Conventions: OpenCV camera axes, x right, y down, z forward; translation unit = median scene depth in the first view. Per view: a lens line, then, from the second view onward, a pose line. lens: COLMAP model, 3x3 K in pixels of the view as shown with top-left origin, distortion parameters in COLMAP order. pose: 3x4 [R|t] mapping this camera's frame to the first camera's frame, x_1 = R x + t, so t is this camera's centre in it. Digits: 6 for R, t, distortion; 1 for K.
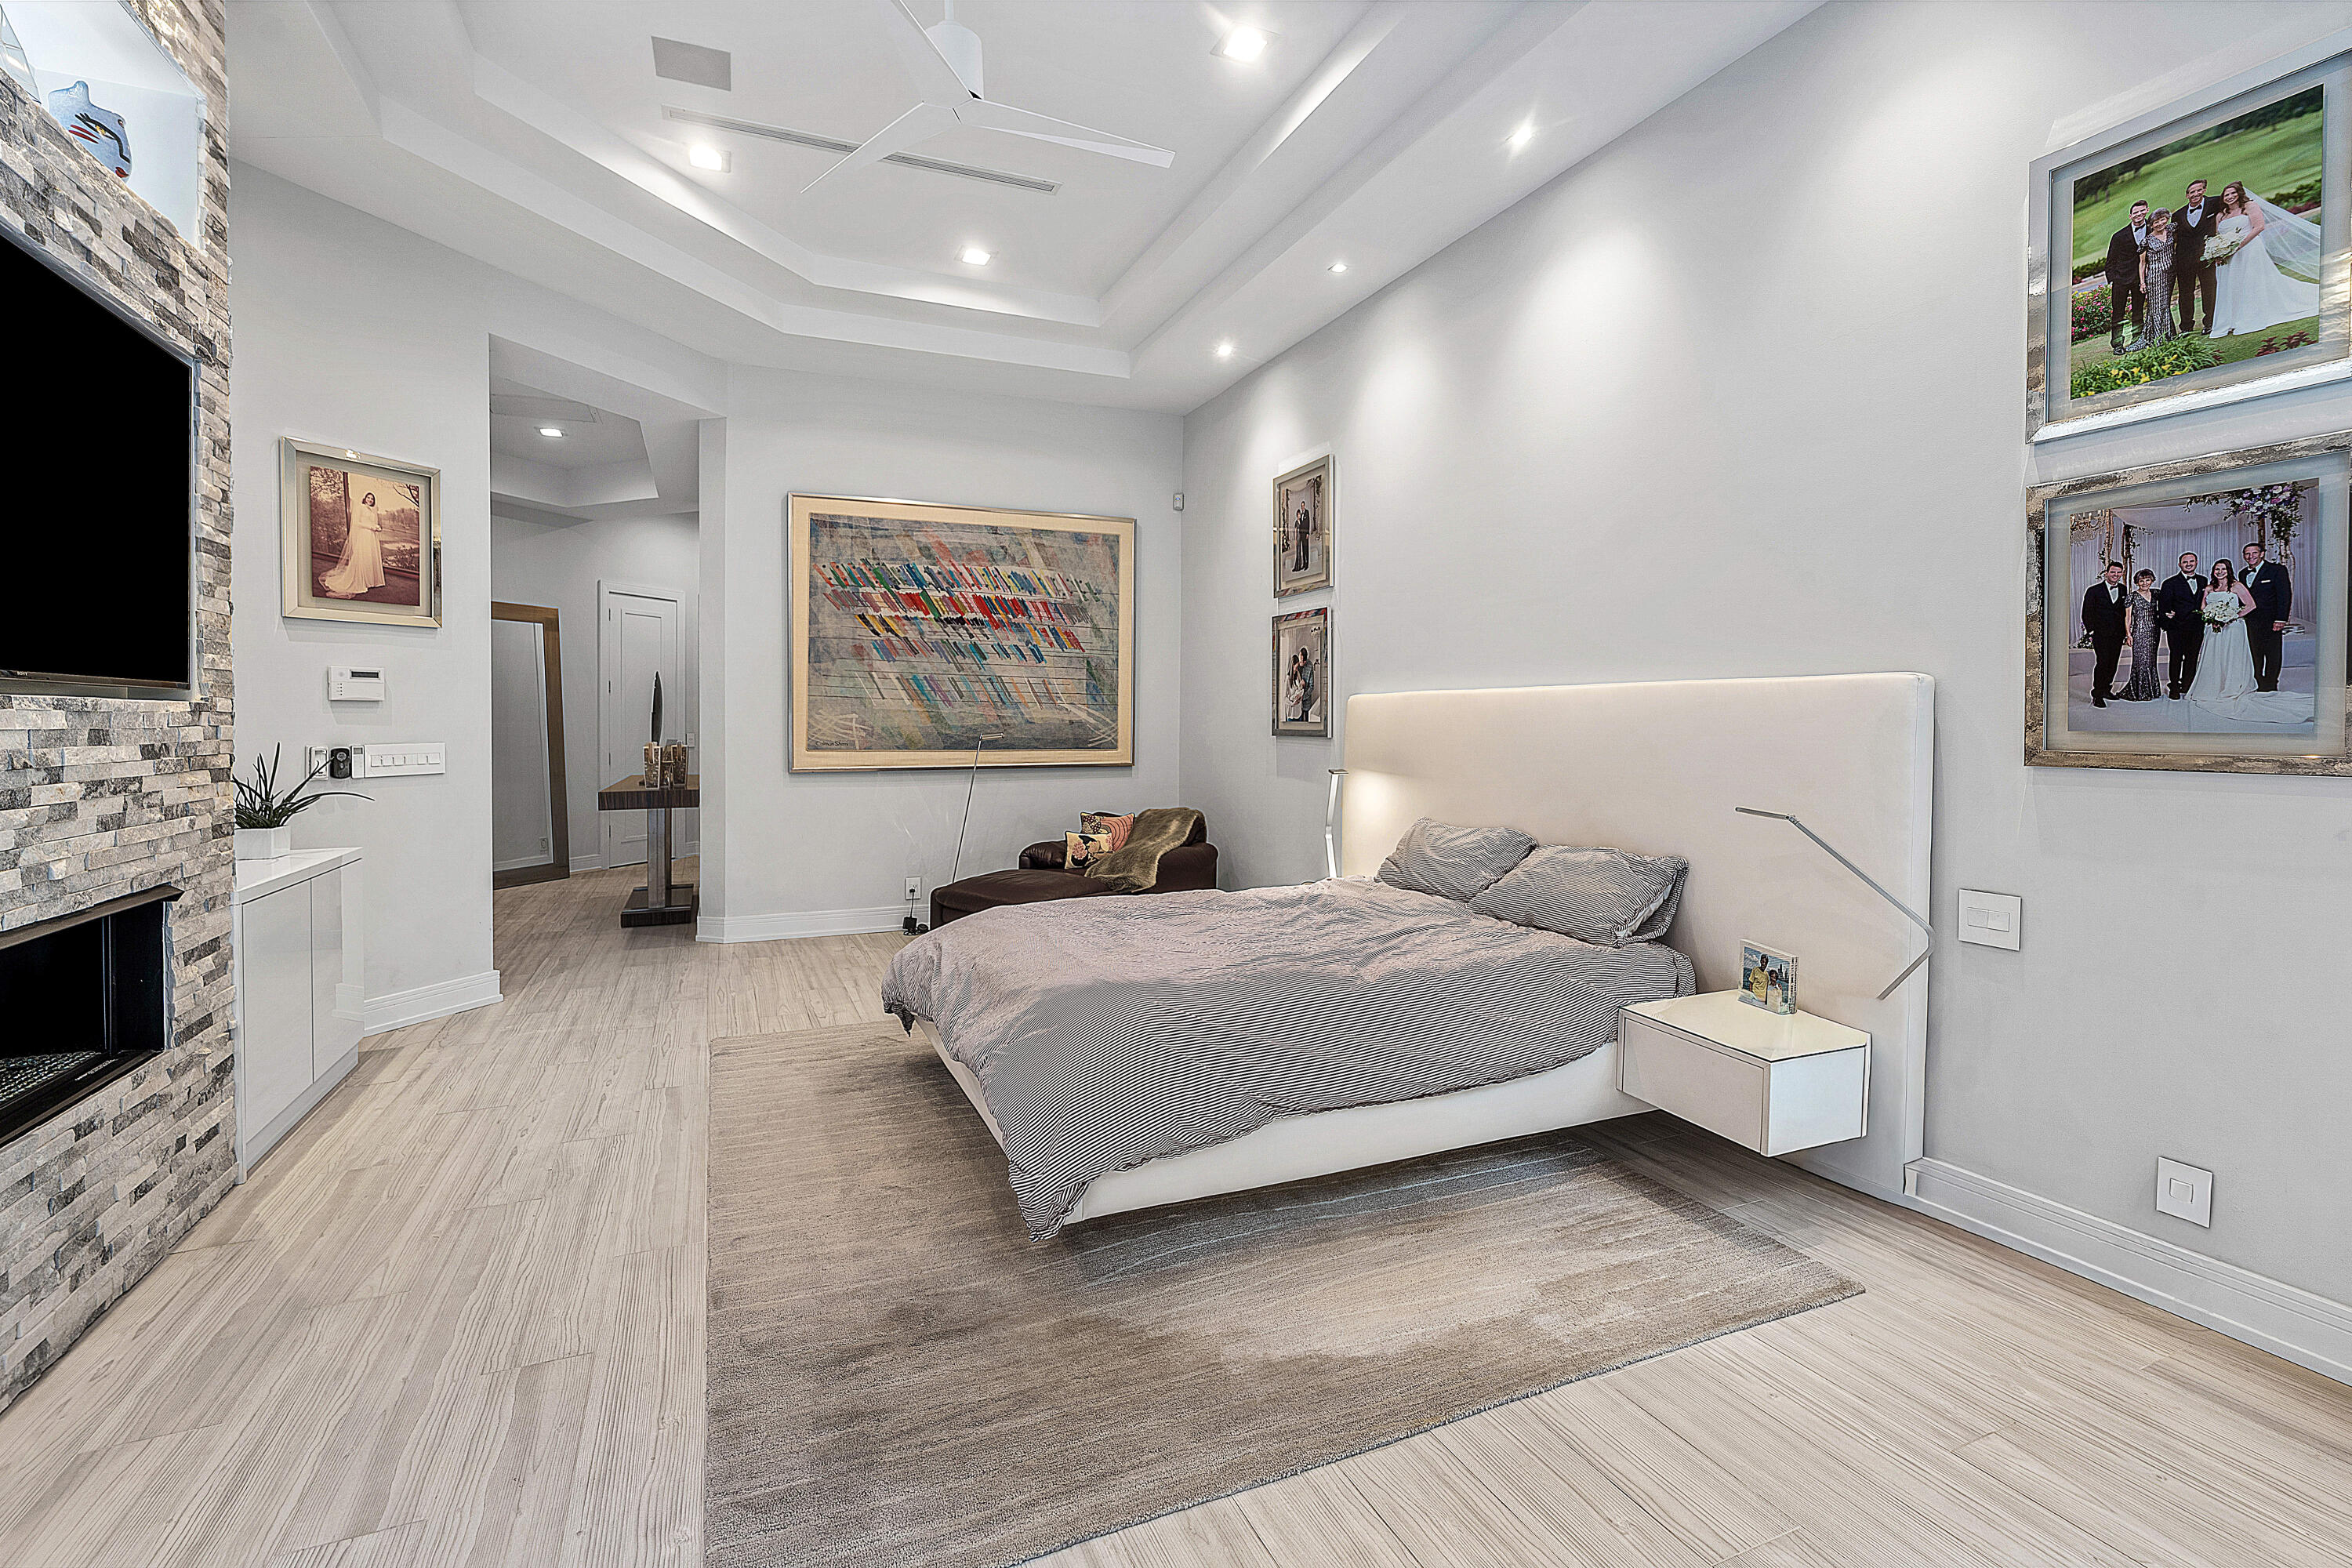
lens RADIAL K [[1055.6, 0, 1171.1], [0, 1055.6, 705.4], [0, 0, 1]] dist [-0.002024, -0.000432]
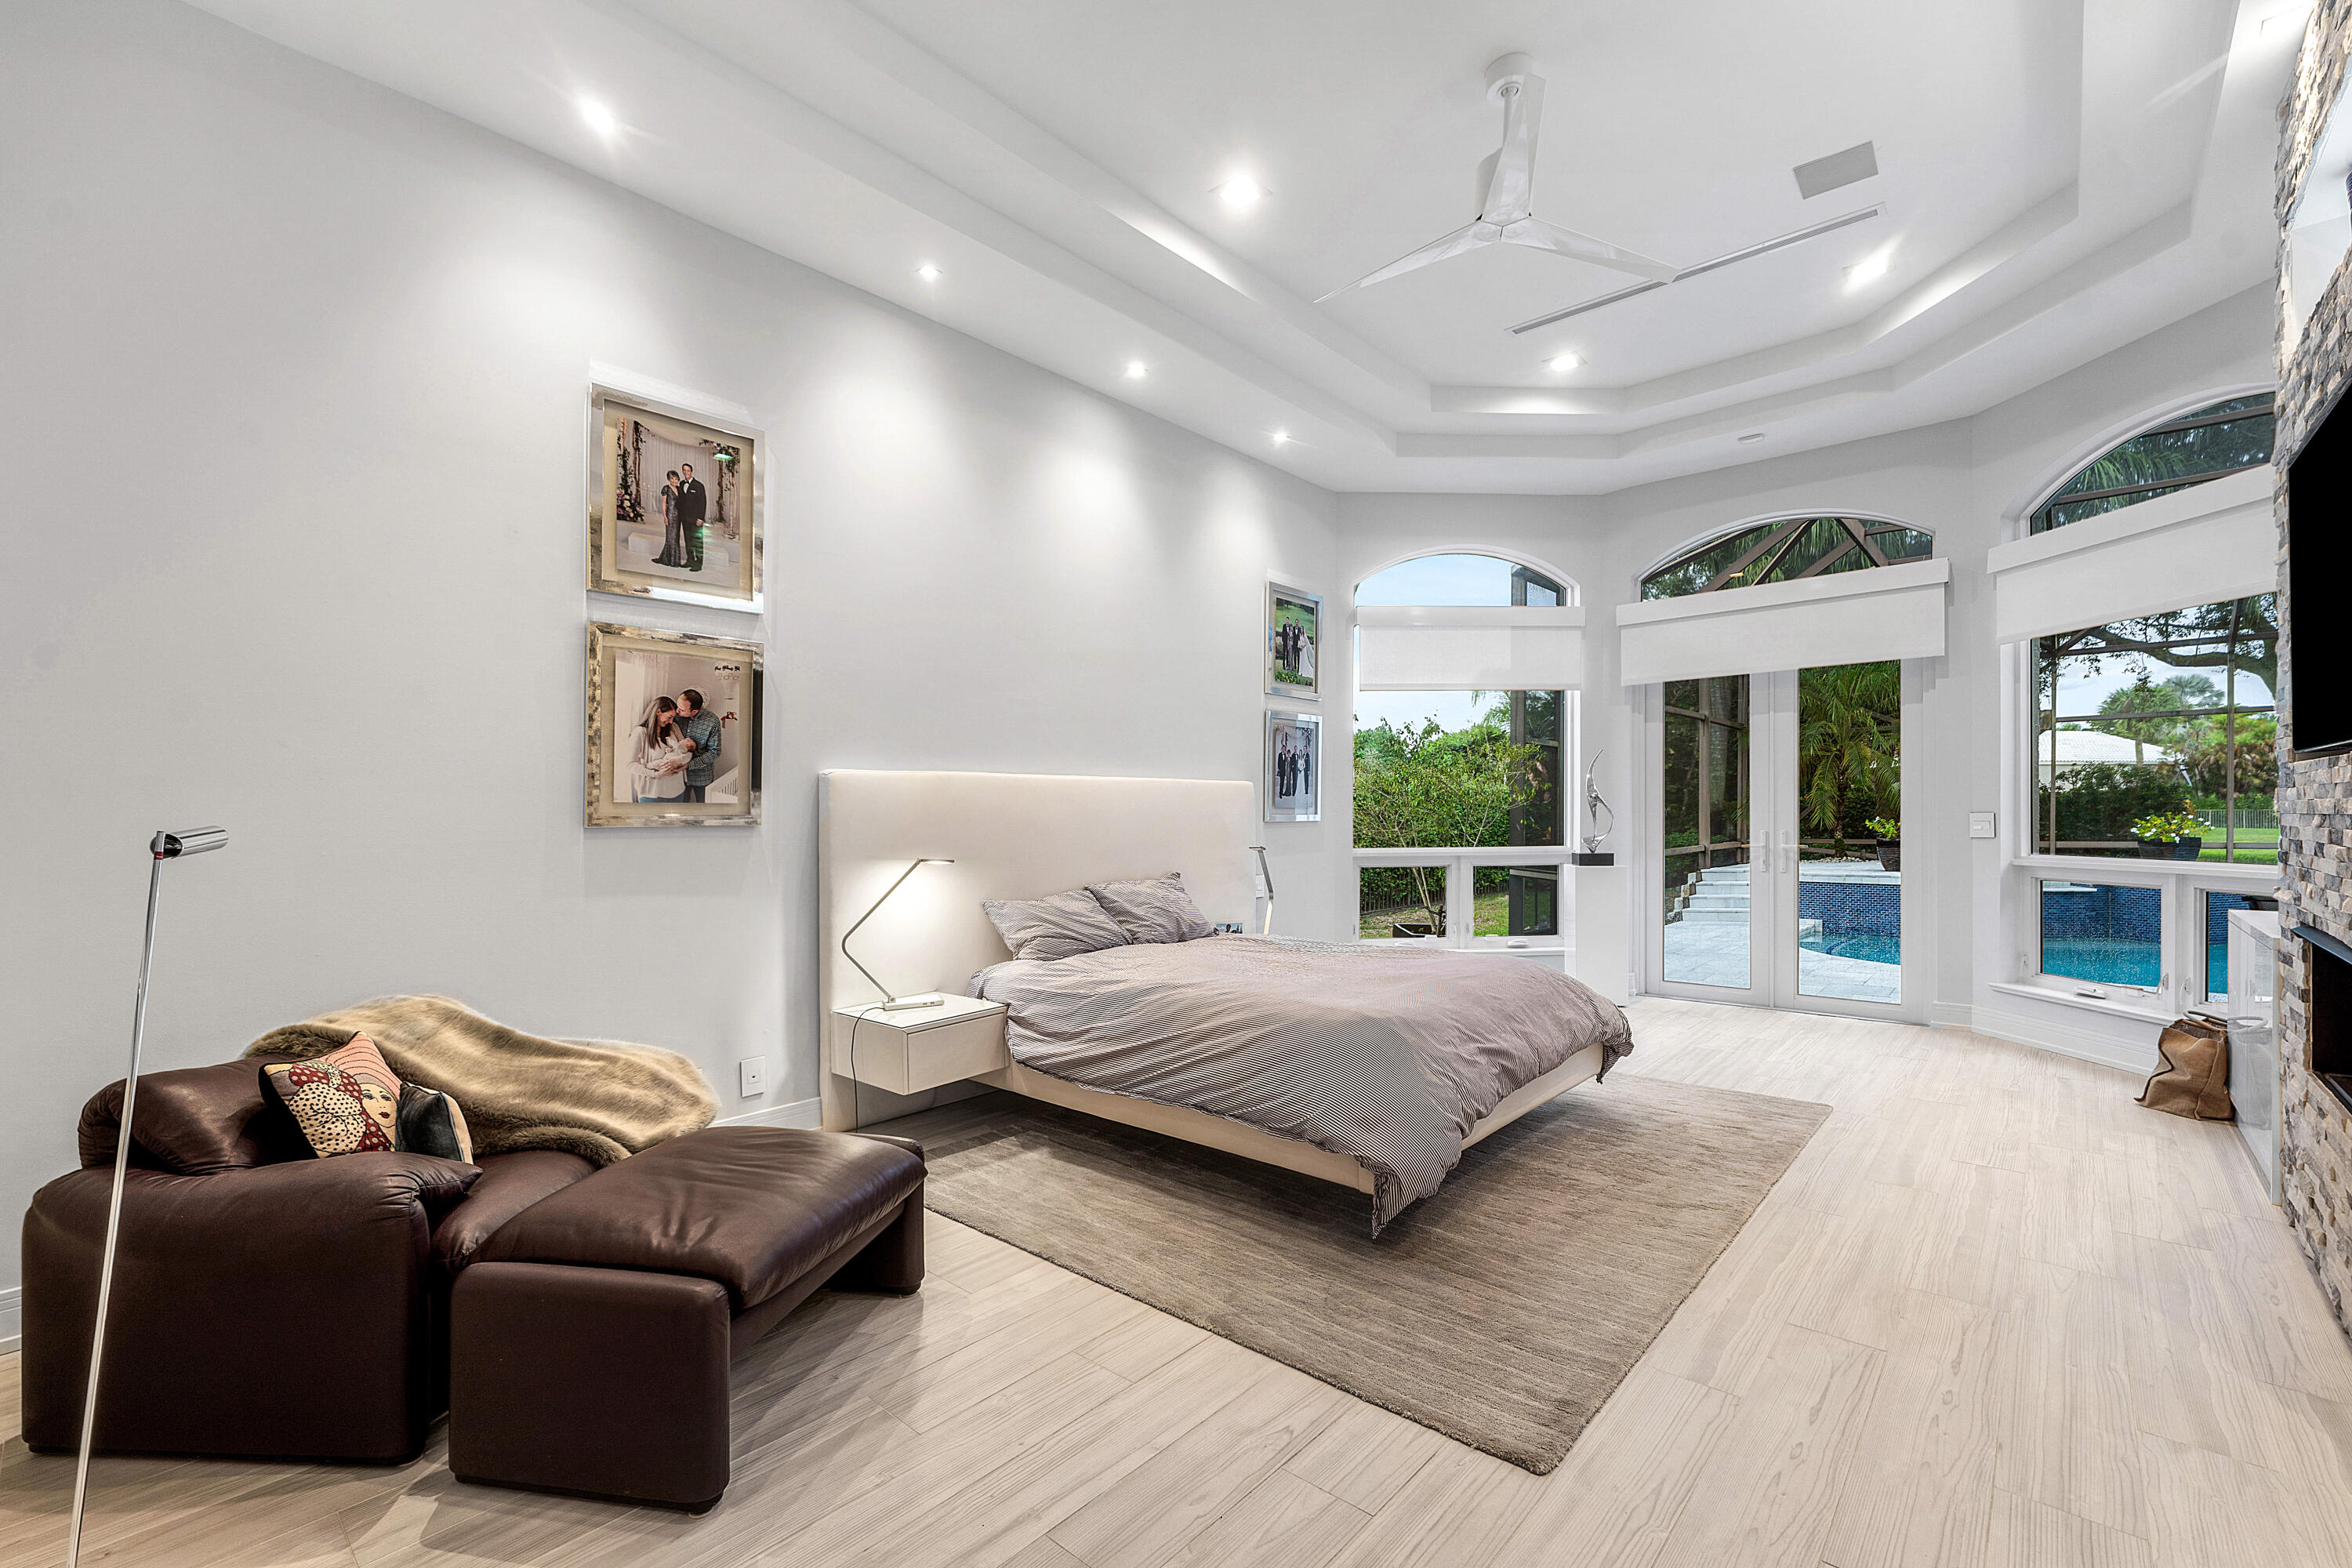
lens RADIAL K [[1012.9, 0, 1179.3], [0, 1012.9, 822.8], [0, 0, 1]] dist [0.000370, 0.000110]
pose [[-0.429930, -0.002650, 0.902858, -0.629235], [-0.002778, 0.999995, 0.001612, 0.028714], [-0.902858, -0.001815, -0.429935, 1.098902]]
